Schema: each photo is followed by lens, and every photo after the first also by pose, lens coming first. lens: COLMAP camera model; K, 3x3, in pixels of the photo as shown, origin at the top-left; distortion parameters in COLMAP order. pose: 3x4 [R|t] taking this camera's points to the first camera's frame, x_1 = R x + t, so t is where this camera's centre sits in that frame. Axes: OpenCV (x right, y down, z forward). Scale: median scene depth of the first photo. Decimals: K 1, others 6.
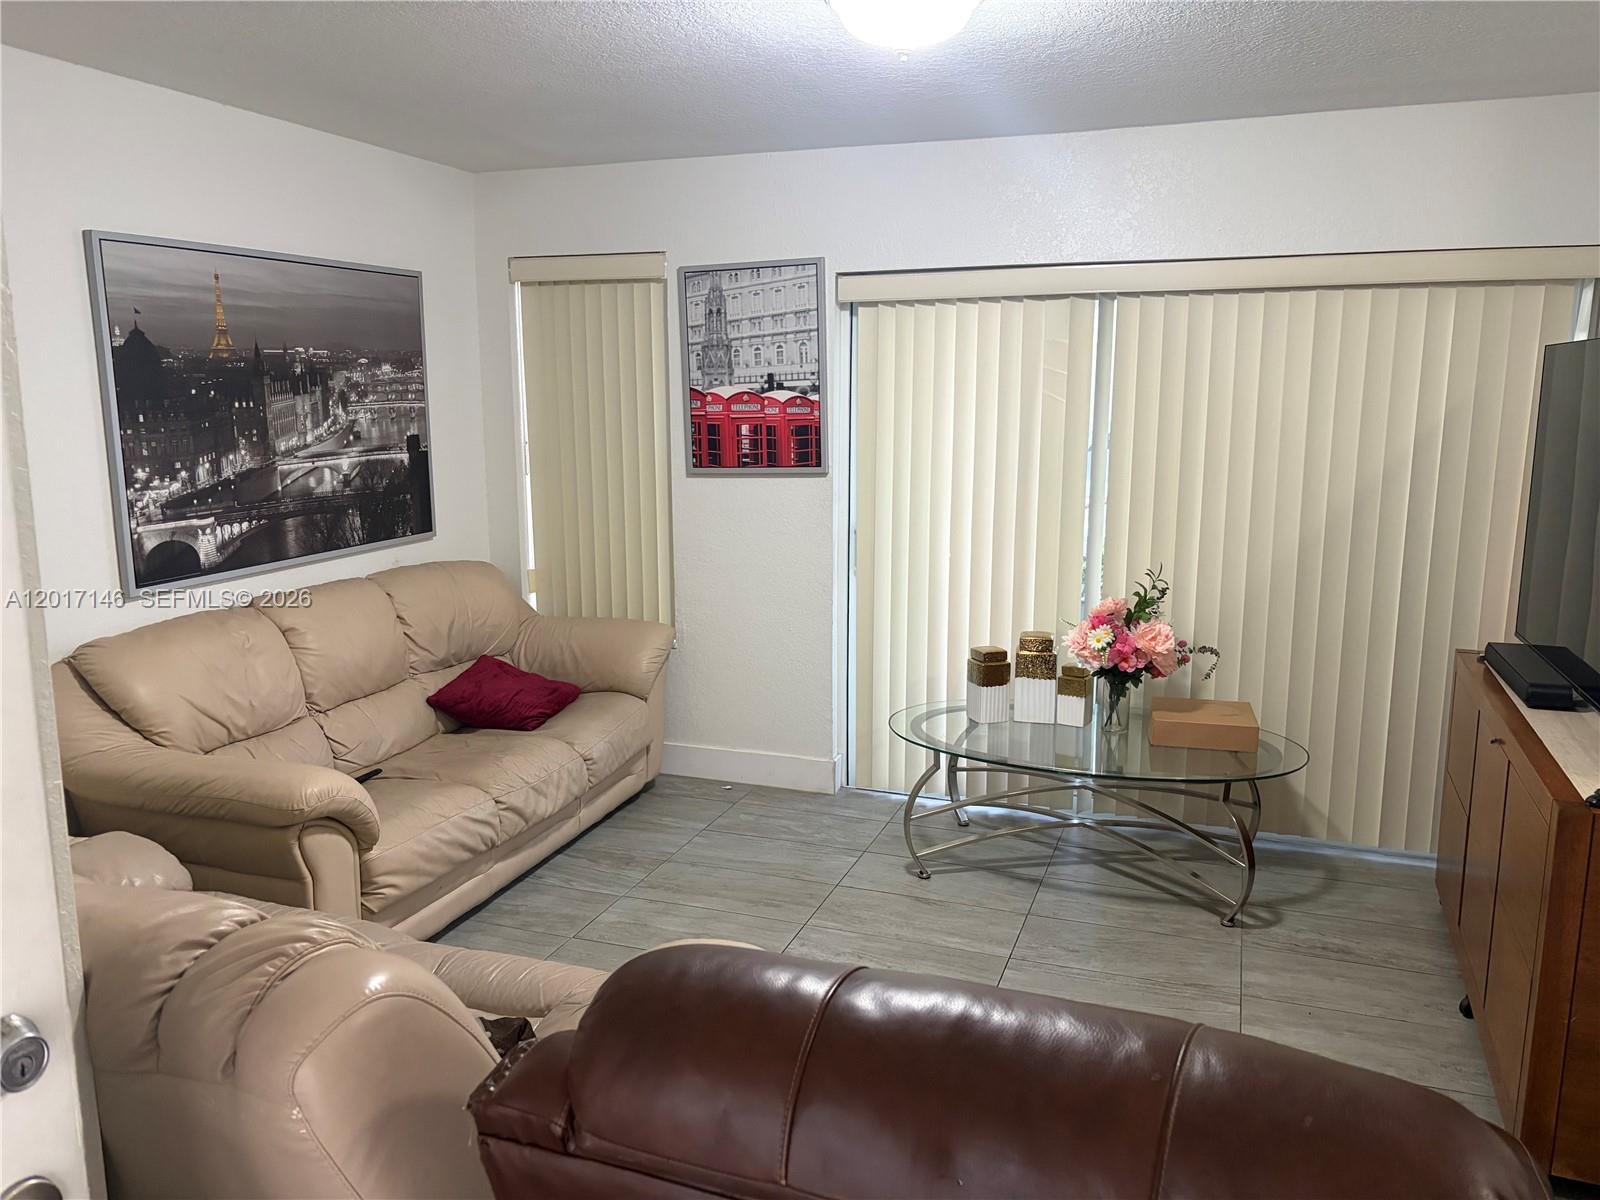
lens RADIAL K [[1187.8, 0, 801.3], [0, 1187.8, 631.0], [0, 0, 1]] dist [0.005403, -0.079268]
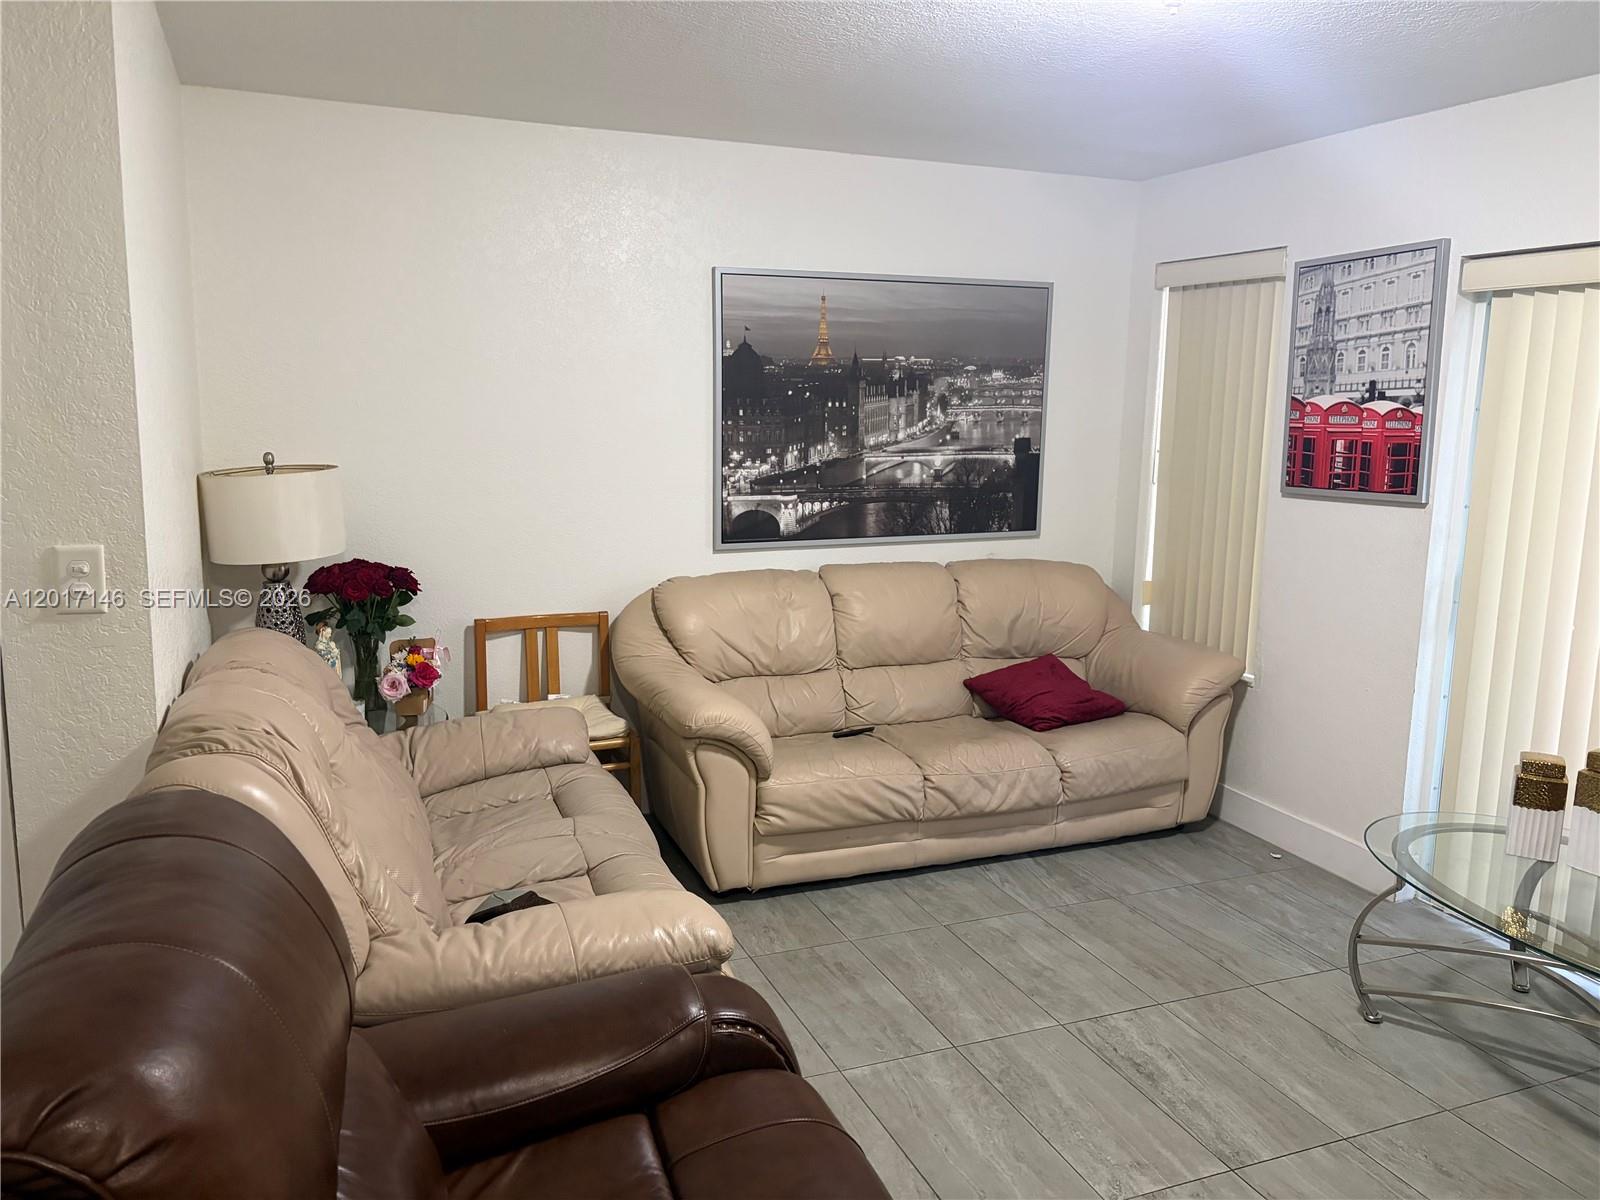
lens RADIAL K [[1210.9, 0, 800.0], [0, 1210.9, 600.0], [0, 0, 1]] dist [0.037284, -0.091151]
pose [[0.651130, 0.136612, -0.746570, 0.392462], [-0.164705, 0.985659, 0.036712, -0.030571], [0.740879, 0.099059, 0.664293, 0.153426]]
